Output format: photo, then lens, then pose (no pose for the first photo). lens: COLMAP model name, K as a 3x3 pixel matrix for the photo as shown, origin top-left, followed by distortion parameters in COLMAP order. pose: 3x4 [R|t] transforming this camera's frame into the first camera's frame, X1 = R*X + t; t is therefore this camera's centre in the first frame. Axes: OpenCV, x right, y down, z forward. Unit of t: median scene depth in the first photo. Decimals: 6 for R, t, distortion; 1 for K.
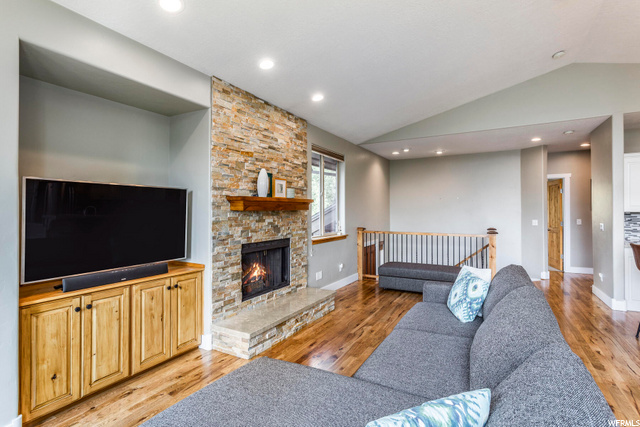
lens RADIAL K [[311.0, 0, 324.1], [0, 311.0, 210.5], [0, 0, 1]] dist [-0.000149, 0.000460]
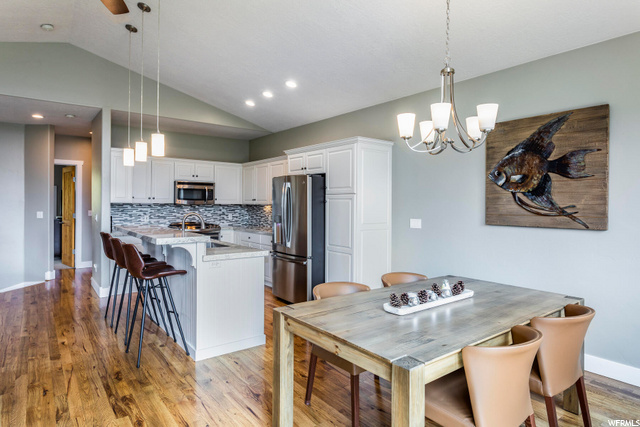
lens RADIAL K [[376.7, 0, 318.2], [0, 376.7, 205.8], [0, 0, 1]] dist [-0.013558, 0.008318]
pose [[0.392677, 0.002157, 0.919674, 0.084862], [-0.012901, 0.999912, 0.003164, 0.002382], [-0.919586, -0.013107, 0.392670, -0.186487]]
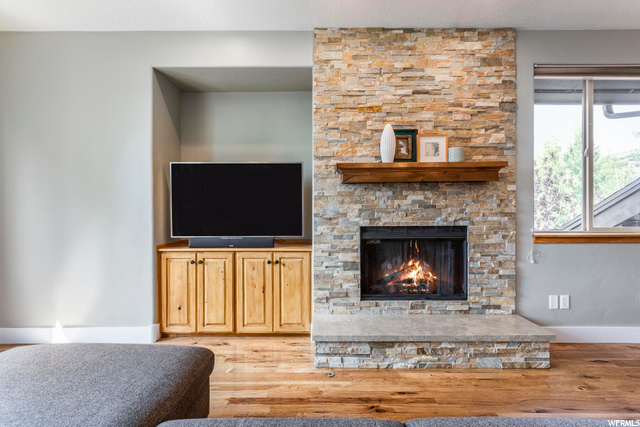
lens RADIAL K [[312.9, 0, 321.4], [0, 312.9, 221.8], [0, 0, 1]] dist [-0.008967, 0.001185]
pose [[0.482532, 0.007365, -0.875847, 0.352628], [0.003688, 0.999939, 0.010440, 0.082307], [0.875871, -0.008268, 0.482475, 0.500684]]
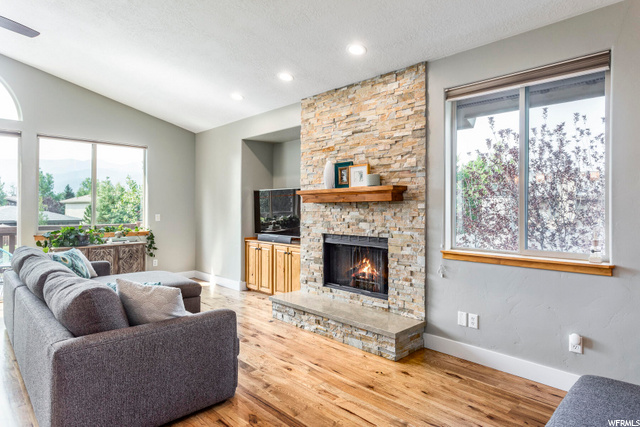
lens RADIAL K [[343.1, 0, 318.4], [0, 343.1, 211.9], [0, 0, 1]] dist [-0.017081, 0.001549]
pose [[-0.255095, 0.007449, -0.966887, 0.854958], [-0.003566, 0.999956, 0.008645, 0.020084], [0.966909, 0.005653, -0.255057, 1.212728]]
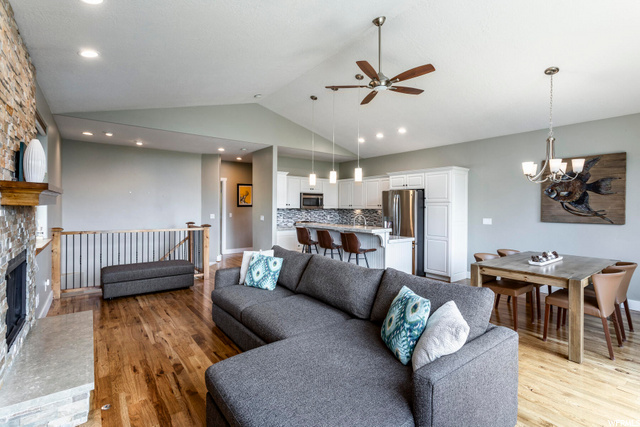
lens RADIAL K [[311.0, 0, 328.9], [0, 311.0, 211.4], [0, 0, 1]] dist [-0.000149, 0.000460]
pose [[0.377364, -0.005400, 0.926049, -0.516600], [-0.012351, 0.999865, 0.010863, 0.001487], [-0.925982, -0.015537, 0.377247, 0.201412]]
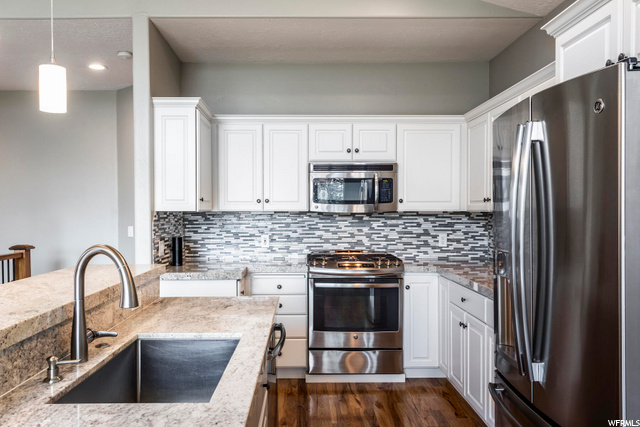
lens RADIAL K [[512.8, 0, 308.7], [0, 512.8, 218.2], [0, 0, 1]] dist [0.025503, 0.006954]
pose [[0.866826, -0.005783, 0.498578, 1.003627], [-0.002309, 0.999875, 0.015612, 0.003764], [-0.498606, -0.014684, 0.866704, 0.198047]]
